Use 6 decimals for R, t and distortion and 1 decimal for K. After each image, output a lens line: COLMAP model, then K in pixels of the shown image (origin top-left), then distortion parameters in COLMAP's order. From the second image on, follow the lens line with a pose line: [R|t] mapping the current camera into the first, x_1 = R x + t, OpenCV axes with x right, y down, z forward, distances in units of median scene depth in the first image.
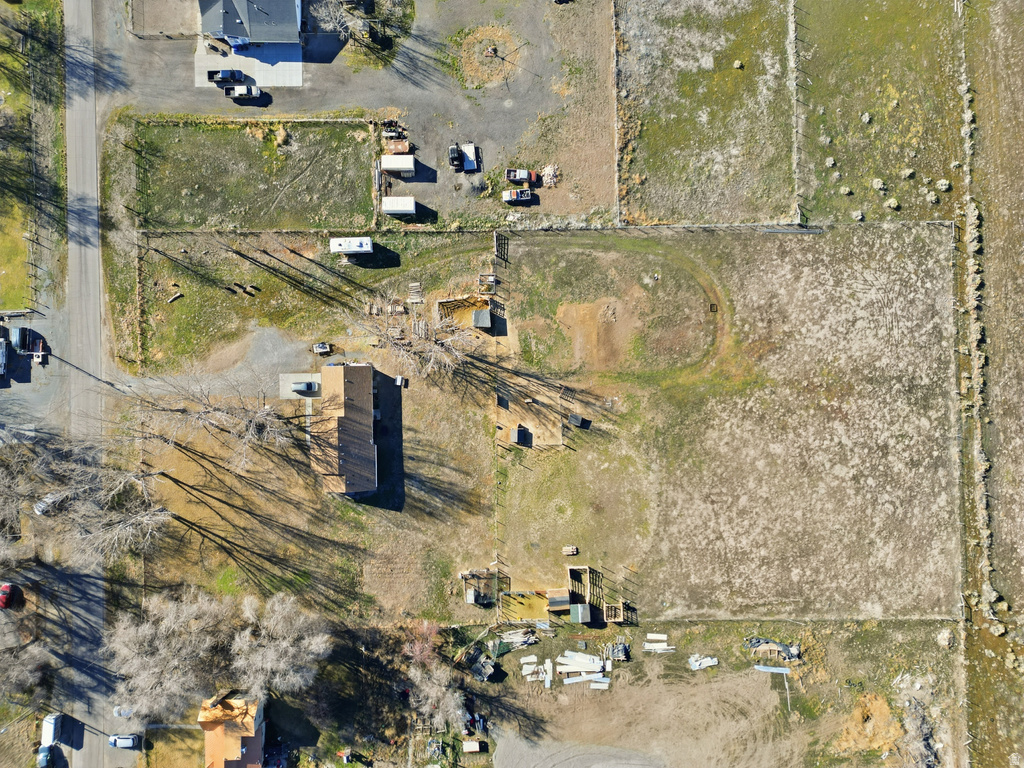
lens RADIAL K [[716.0, 0, 512.0], [0, 716.0, 384.0], [0, 0, 1]] dist [0.079543, -0.077074]
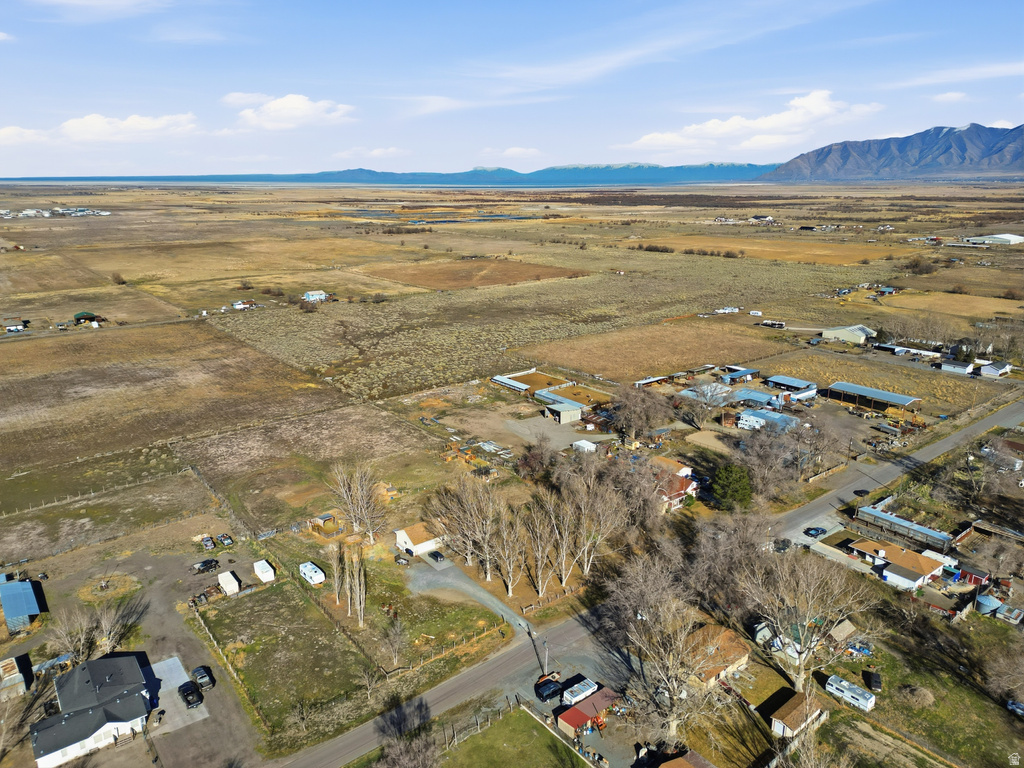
lens RADIAL K [[710.6, 0, 511.5], [0, 710.6, 388.0], [0, 0, 1]] dist [0.079439, -0.075078]
pose [[-0.606234, -0.223540, 0.763223, -1.236952], [0.795286, -0.170311, 0.581820, -0.558883], [-0.000075, 0.959700, 0.281026, 0.368806]]
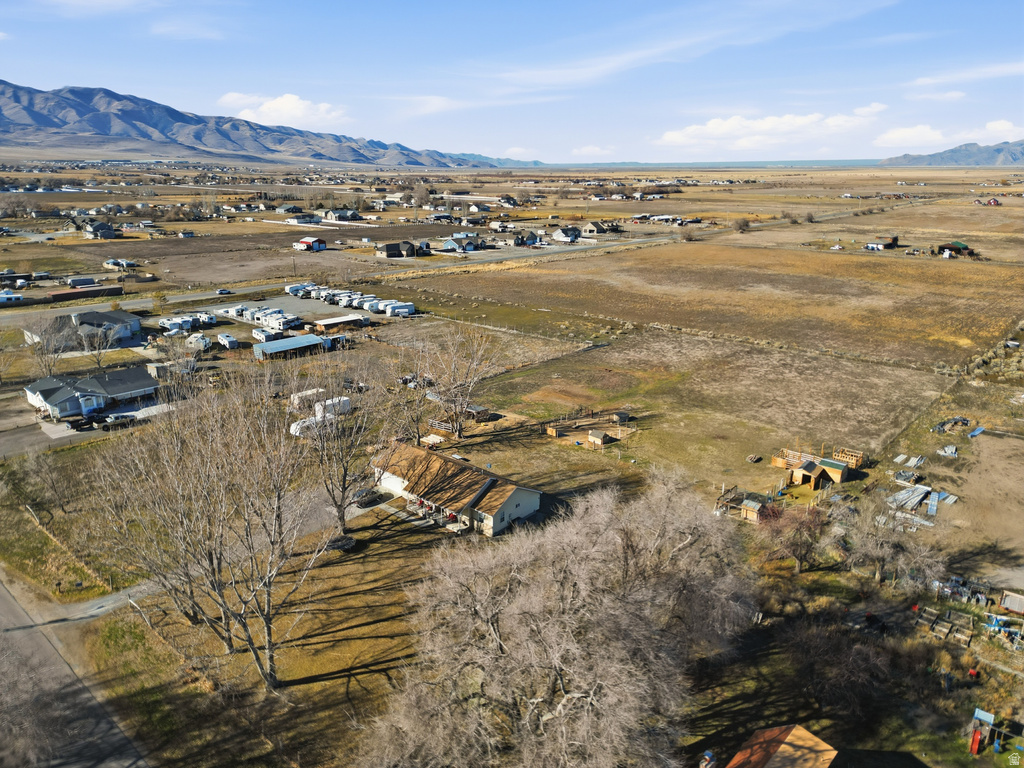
lens RADIAL K [[710.6, 0, 511.5], [0, 710.6, 388.0], [0, 0, 1]] dist [0.079439, -0.075078]
pose [[0.675809, -0.219157, 0.703742, -0.657659], [0.737069, 0.205378, -0.643855, 0.535550], [-0.003427, 0.953829, 0.300330, 0.679244]]
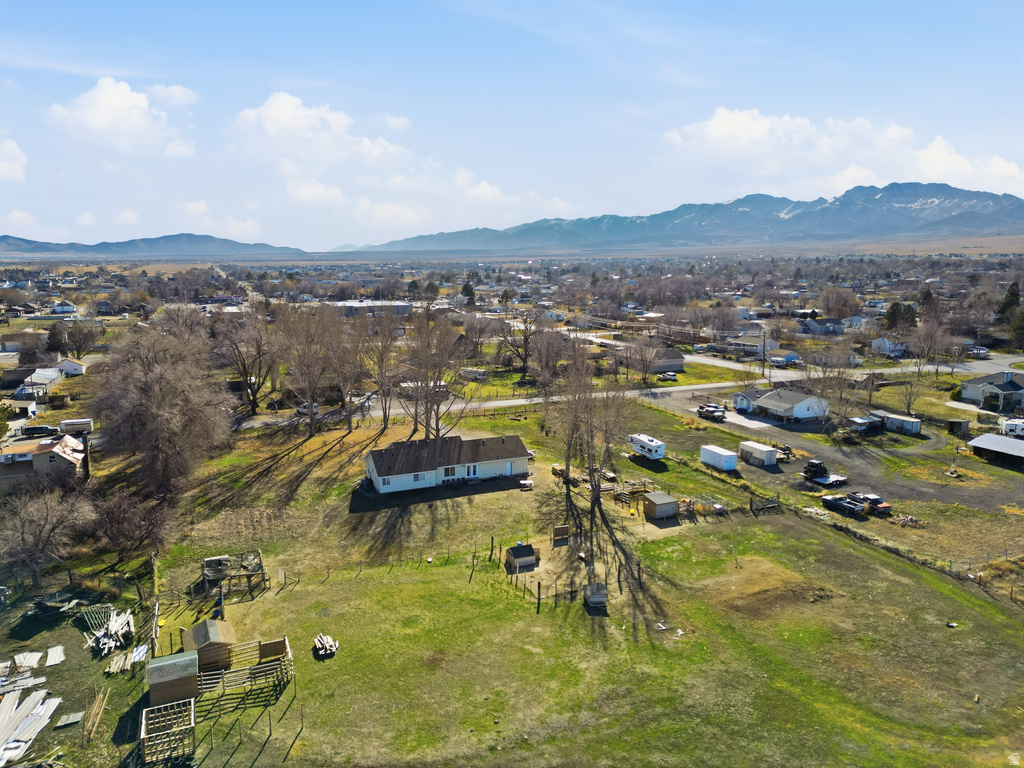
lens RADIAL K [[710.6, 0, 511.5], [0, 710.6, 388.0], [0, 0, 1]] dist [0.079439, -0.075078]
pose [[0.376091, 0.154414, -0.913626, 0.497605], [-0.926567, 0.068425, -0.369853, 0.277150], [0.005405, 0.985634, 0.168809, 0.769860]]
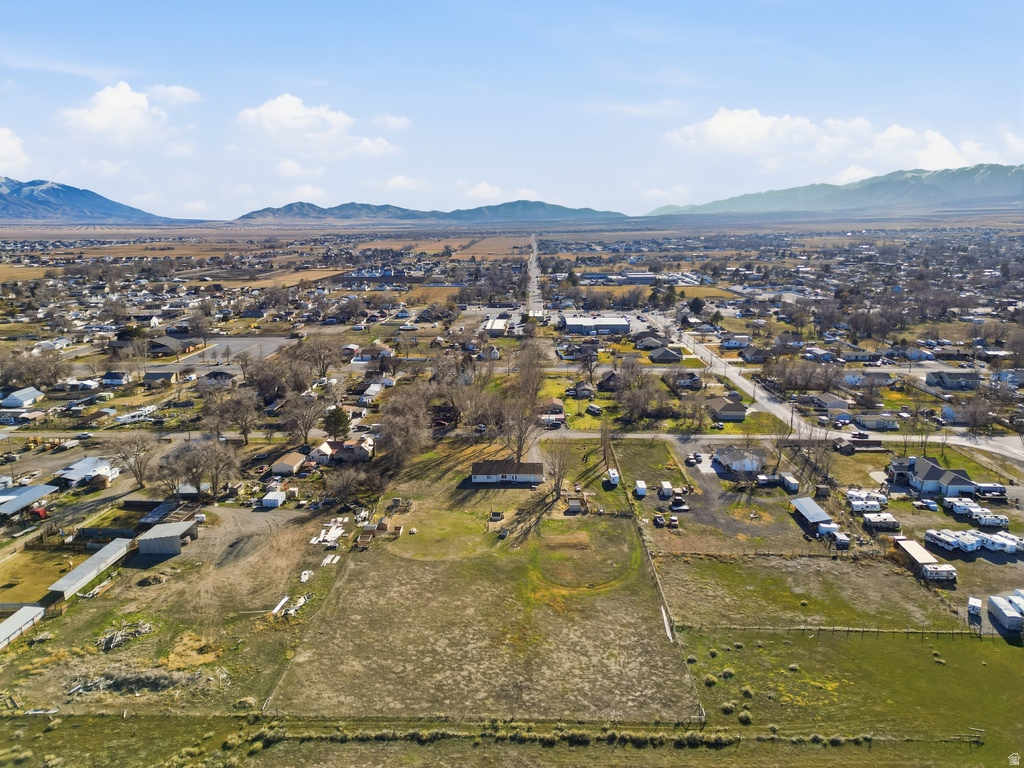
lens RADIAL K [[710.6, 0, 511.5], [0, 710.6, 388.0], [0, 0, 1]] dist [0.079439, -0.075078]
pose [[-0.047543, 0.218370, -0.974707, 1.380960], [-0.998855, -0.005130, 0.047572, -0.027339], [0.005388, 0.975853, 0.218364, 0.416133]]
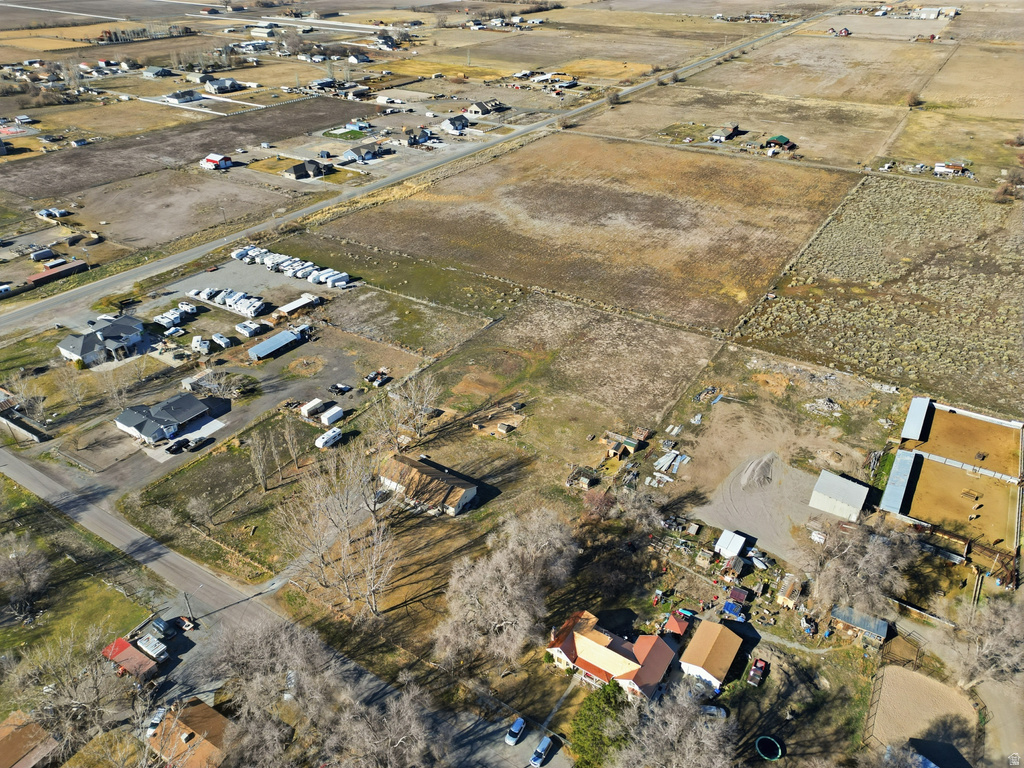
lens RADIAL K [[710.6, 0, 511.5], [0, 710.6, 388.0], [0, 0, 1]] dist [0.079439, -0.075078]
pose [[0.547748, -0.452577, 0.703666, -0.961932], [0.836639, 0.299111, -0.458877, 0.722801], [-0.002797, 0.840063, 0.542481, 0.143295]]
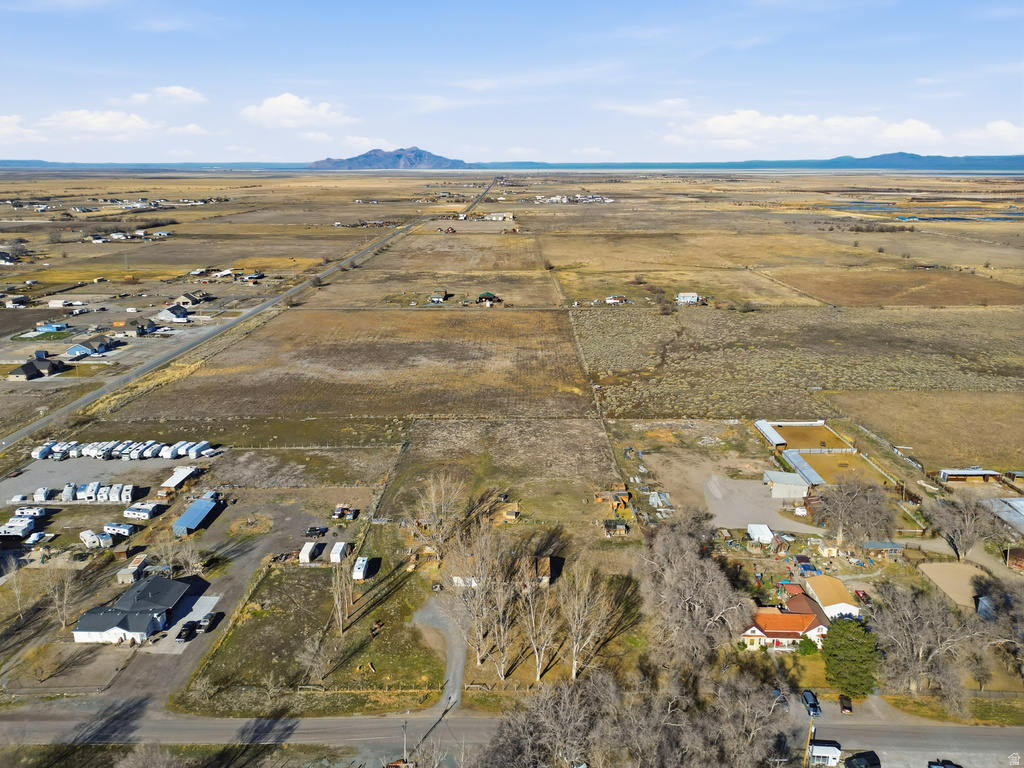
lens RADIAL K [[710.6, 0, 511.5], [0, 710.6, 388.0], [0, 0, 1]] dist [0.079439, -0.075078]
pose [[0.022680, -0.298416, 0.954166, -1.327469], [0.999741, 0.008750, -0.021027, 0.102406], [-0.002075, 0.954396, 0.298537, 0.300743]]
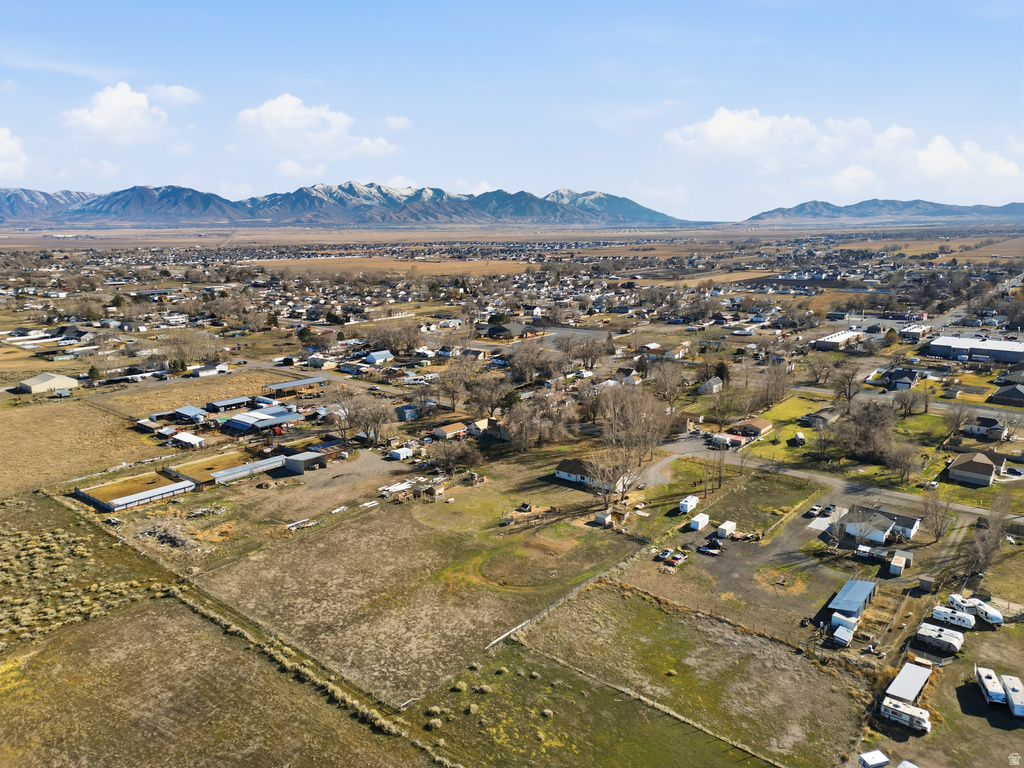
lens RADIAL K [[710.6, 0, 511.5], [0, 710.6, 388.0], [0, 0, 1]] dist [0.079439, -0.075078]
pose [[-0.658842, 0.165027, -0.733957, 1.105590], [-0.752247, -0.135160, 0.644869, -0.852452], [0.007219, 0.976984, 0.213190, 0.419016]]
